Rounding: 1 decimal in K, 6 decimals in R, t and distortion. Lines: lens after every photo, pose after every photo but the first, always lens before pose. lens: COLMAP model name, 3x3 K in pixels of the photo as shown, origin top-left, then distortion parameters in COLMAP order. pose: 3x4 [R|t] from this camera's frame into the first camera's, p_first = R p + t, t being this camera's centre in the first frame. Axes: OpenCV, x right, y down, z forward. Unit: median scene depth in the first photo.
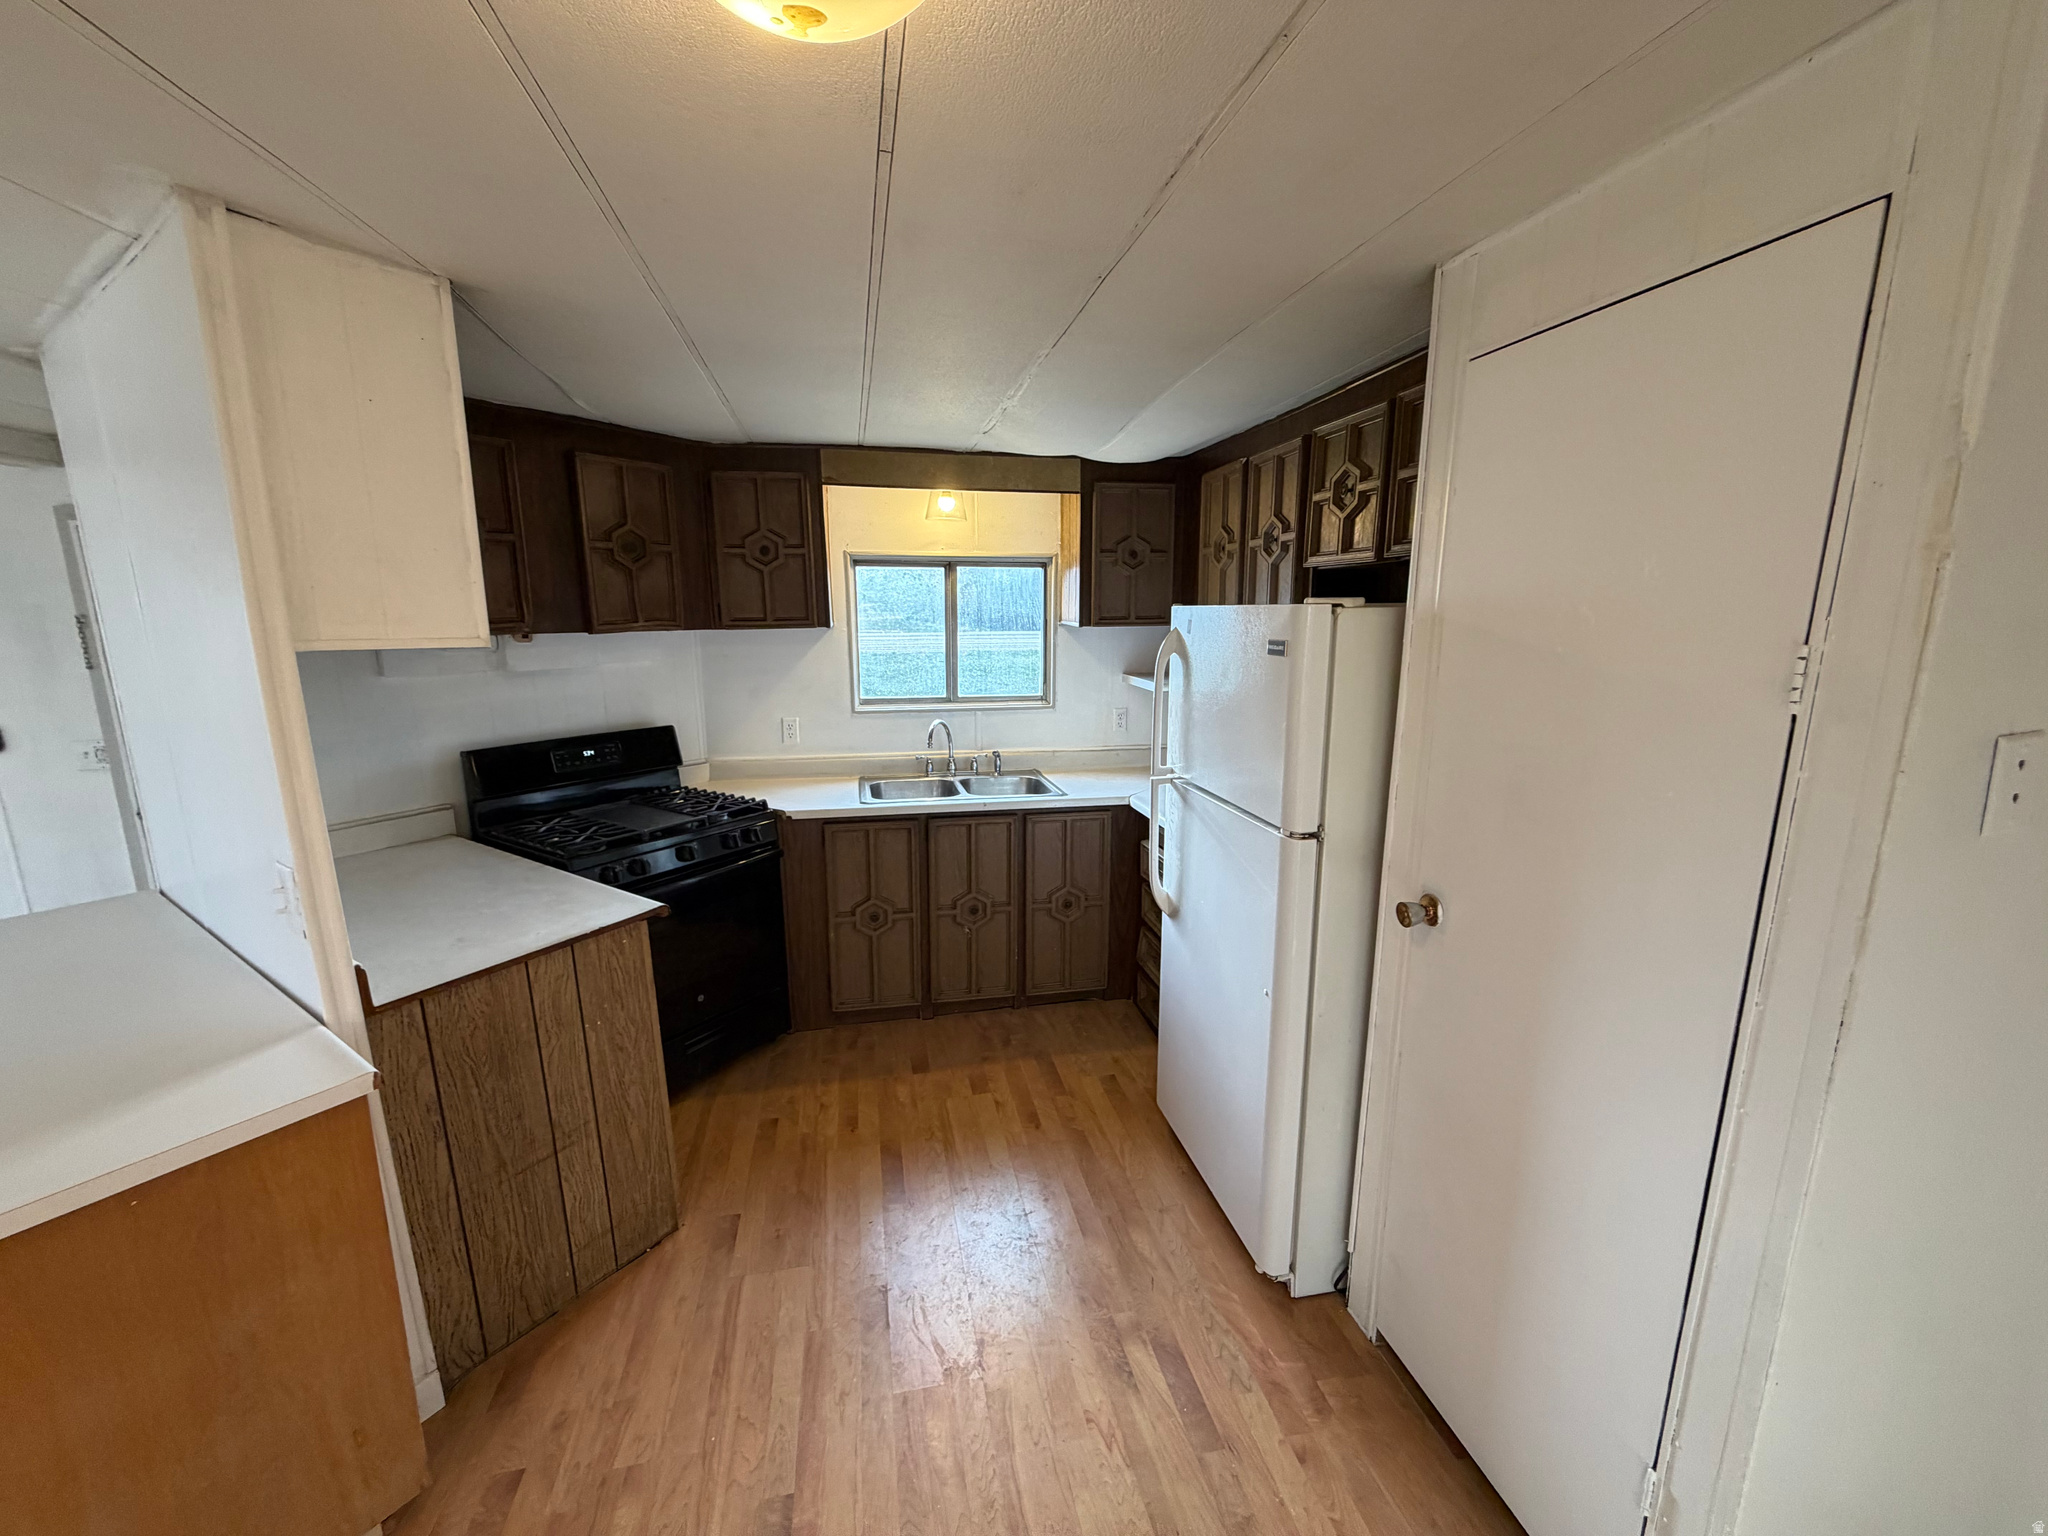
lens RADIAL K [[814.0, 0, 1012.8], [0, 814.0, 760.7], [0, 0, 1]] dist [-0.001543, 0.000294]
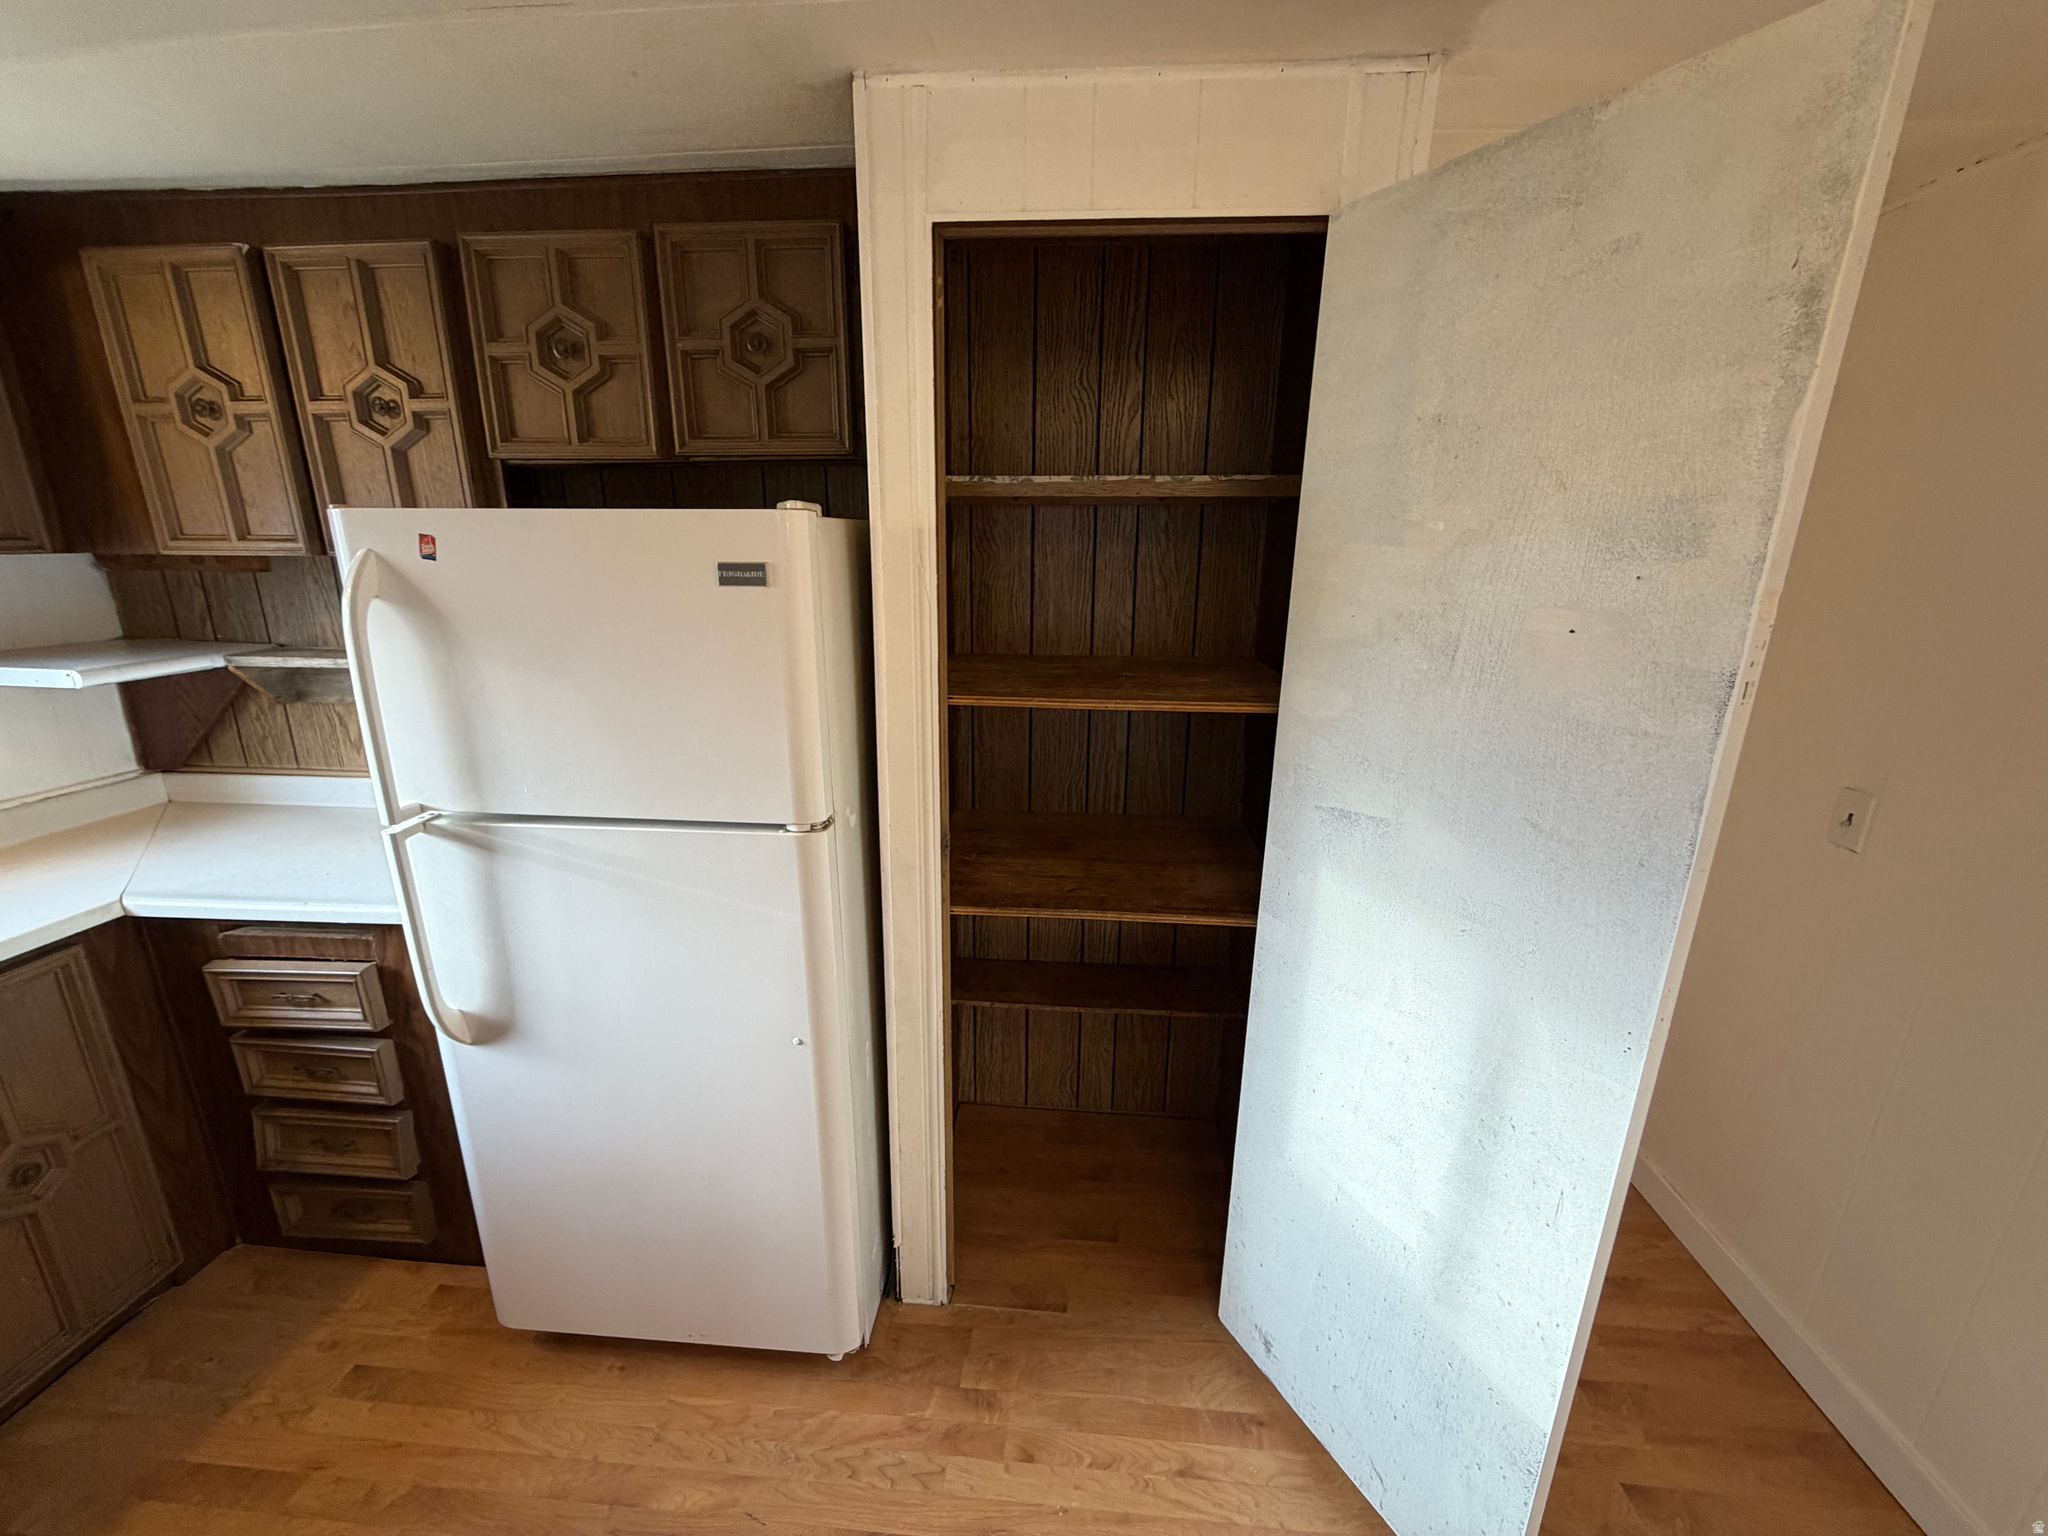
lens RADIAL K [[814.0, 0, 1010.2], [0, 814.0, 770.3], [0, 0, 1]] dist [-0.001543, 0.000294]
pose [[0.268450, -0.244647, 0.931710, -0.191447], [0.166473, 0.964442, 0.205276, -0.054427], [-0.948800, 0.099998, 0.299631, 0.394264]]
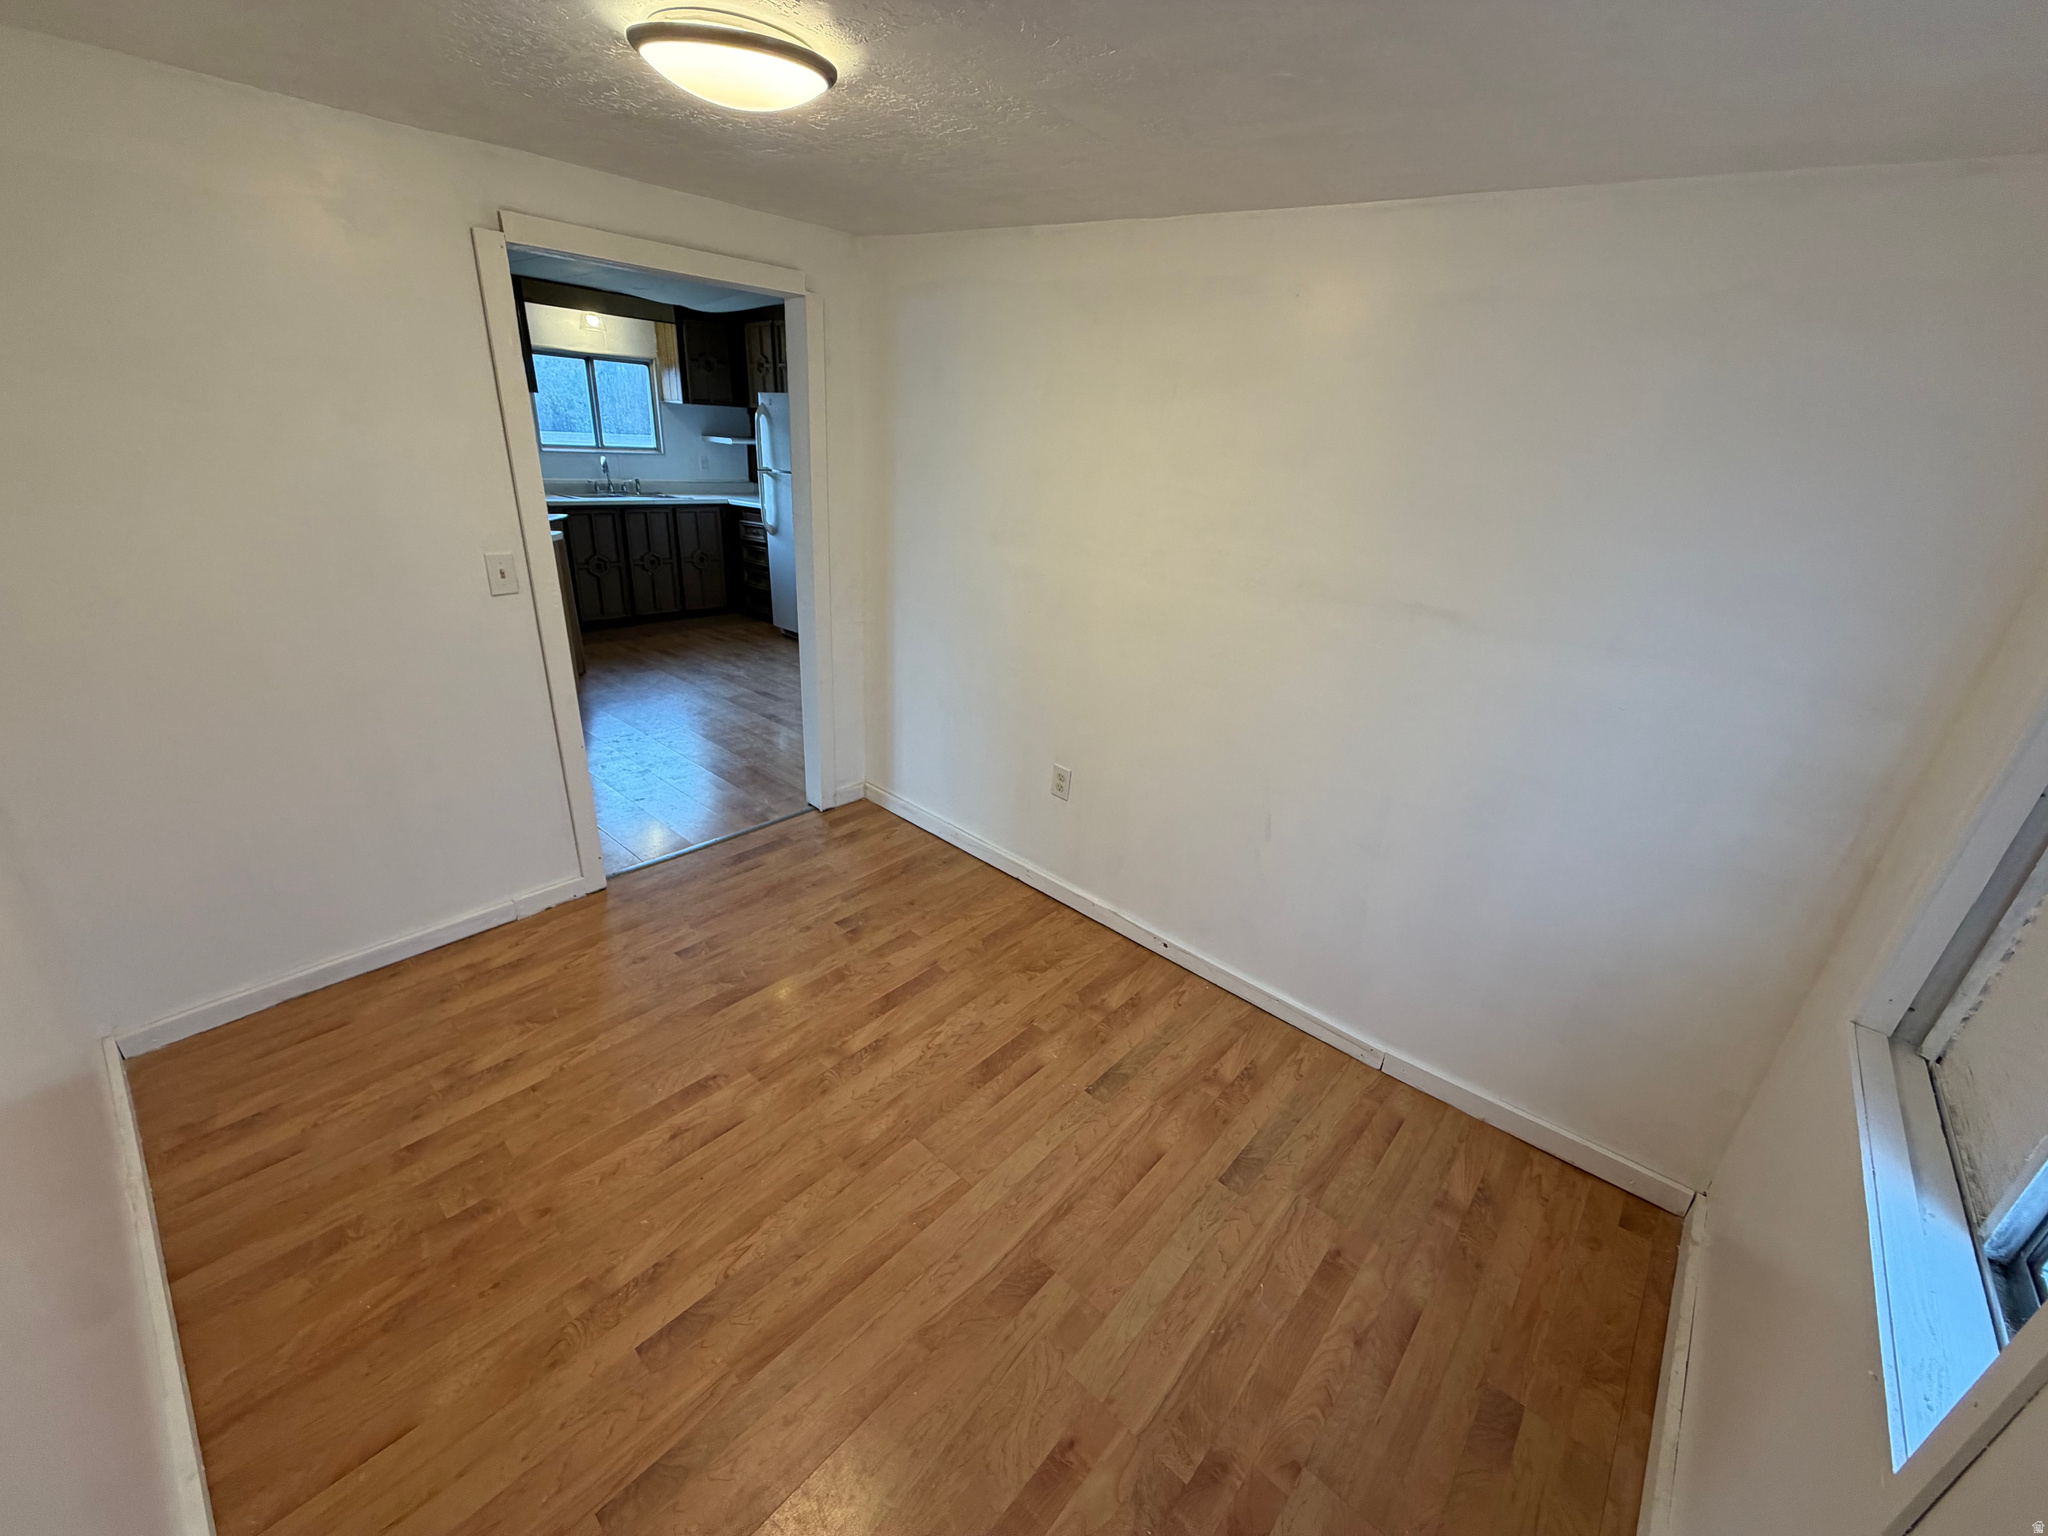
lens RADIAL K [[814.0, 0, 1014.9], [0, 814.0, 765.2], [0, 0, 1]] dist [-0.001543, 0.000294]
pose [[0.796759, -0.184610, 0.575407, -0.663043], [0.062312, 0.972217, 0.225638, 0.324121], [-0.601075, -0.143924, 0.786126, -1.248455]]
